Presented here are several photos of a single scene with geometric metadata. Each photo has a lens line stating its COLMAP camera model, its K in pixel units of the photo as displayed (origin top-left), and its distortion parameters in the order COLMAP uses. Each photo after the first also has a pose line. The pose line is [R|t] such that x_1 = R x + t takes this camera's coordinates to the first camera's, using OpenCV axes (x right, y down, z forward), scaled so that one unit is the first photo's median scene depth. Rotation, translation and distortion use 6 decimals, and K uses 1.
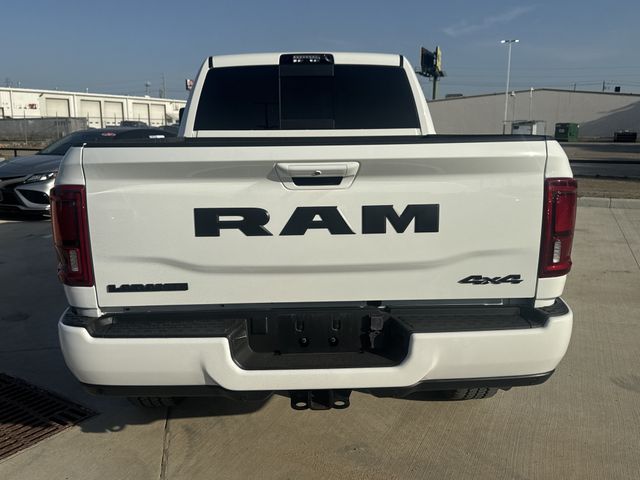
lens RADIAL K [[575.1, 0, 320.0], [0, 575.1, 240.0], [0, 0, 1]] dist [0.126911, -0.240044]
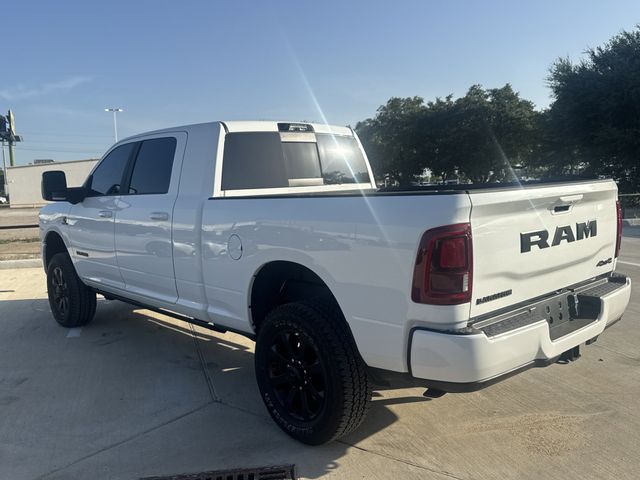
lens RADIAL K [[575.1, 0, 320.0], [0, 575.1, 240.0], [0, 0, 1]] dist [0.126911, -0.240044]
pose [[0.760452, -0.089783, 0.643158, -1.438251], [0.159553, 0.985870, -0.051025, -0.041403], [-0.629489, 0.141420, 0.764031, 0.218211]]
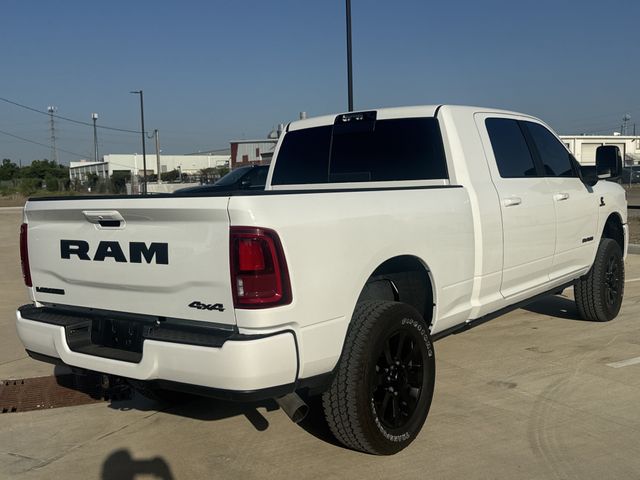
lens RADIAL K [[704.3, 0, 320.0], [0, 704.3, 240.0], [0, 0, 1]] dist [0.227419, -0.524817]
pose [[0.768694, 0.034502, -0.638686, 1.466825], [-0.096506, 0.993369, -0.062488, -0.000947], [0.632295, 0.109671, 0.766926, -0.026881]]
